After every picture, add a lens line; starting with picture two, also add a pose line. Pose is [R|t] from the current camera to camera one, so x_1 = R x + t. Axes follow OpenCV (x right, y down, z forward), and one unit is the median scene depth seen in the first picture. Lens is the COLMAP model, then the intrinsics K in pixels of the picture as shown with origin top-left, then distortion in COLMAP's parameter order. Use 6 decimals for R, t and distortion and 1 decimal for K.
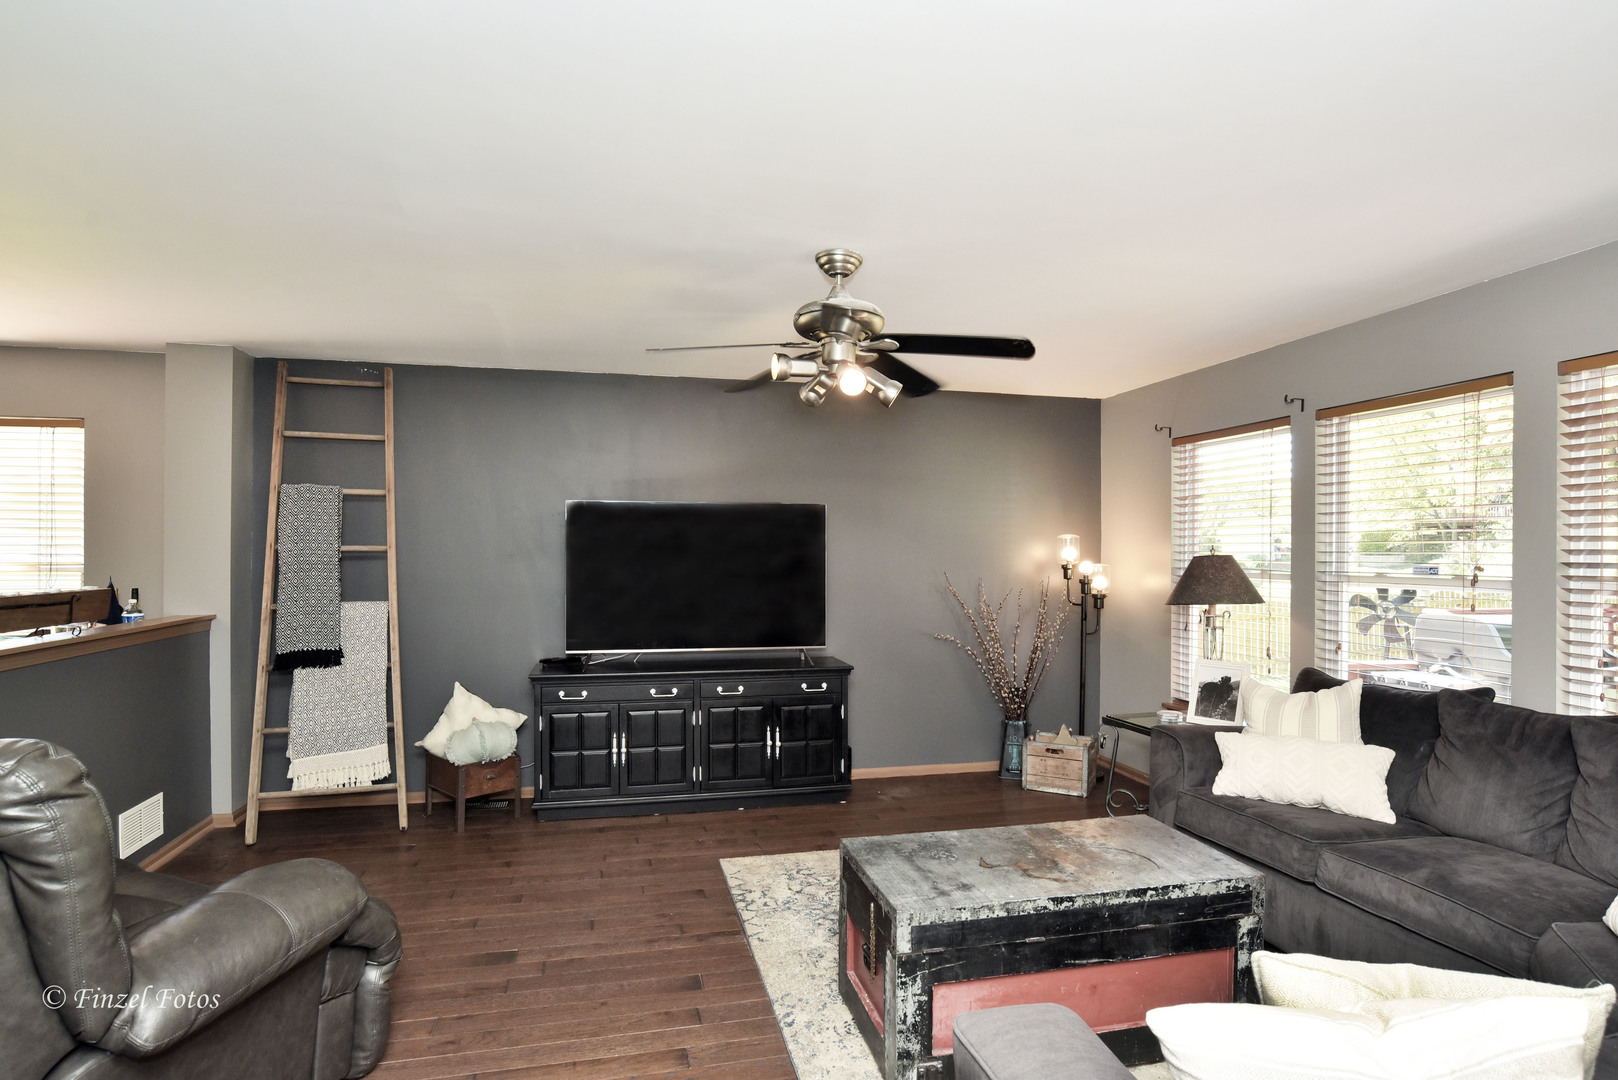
lens RADIAL K [[877.6, 0, 811.8], [0, 877.6, 546.8], [0, 0, 1]] dist [-0.036708, 0.002832]
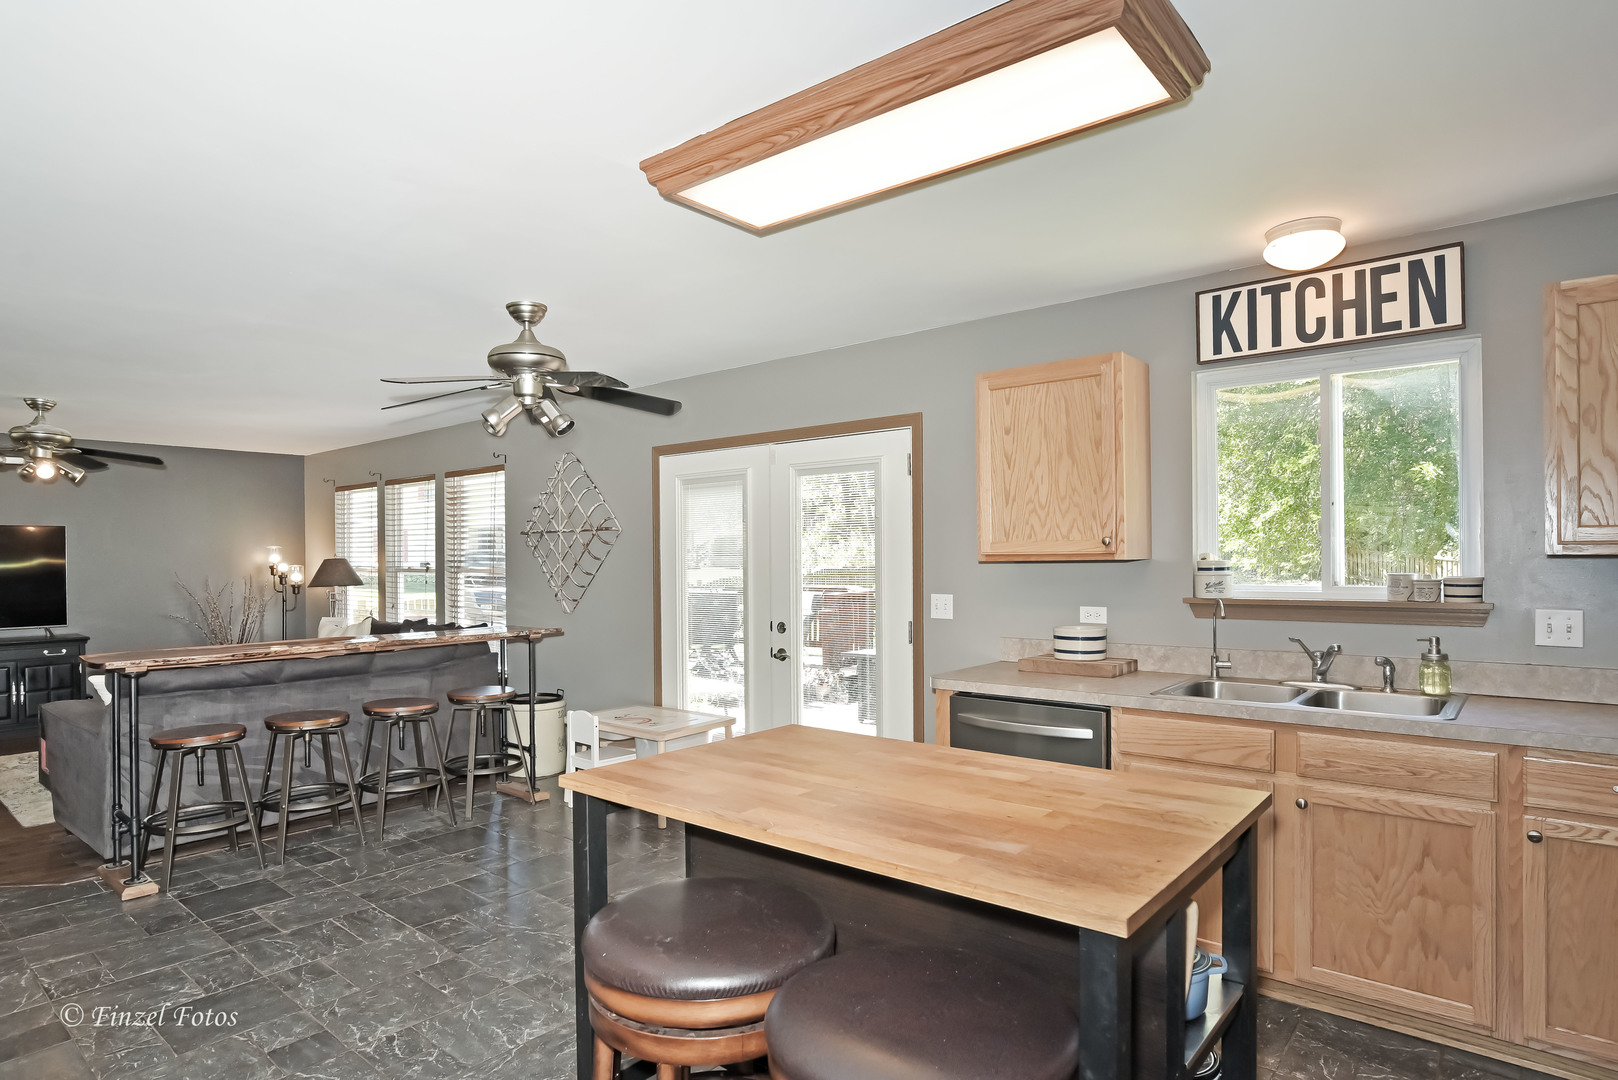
lens RADIAL K [[877.6, 0, 806.7], [0, 877.6, 544.0], [0, 0, 1]] dist [-0.036708, 0.002832]
pose [[0.799327, -0.001131, 0.600895, 0.160524], [0.006369, 0.999958, -0.006590, -0.002220], [-0.600863, 0.009095, 0.799301, -0.944349]]
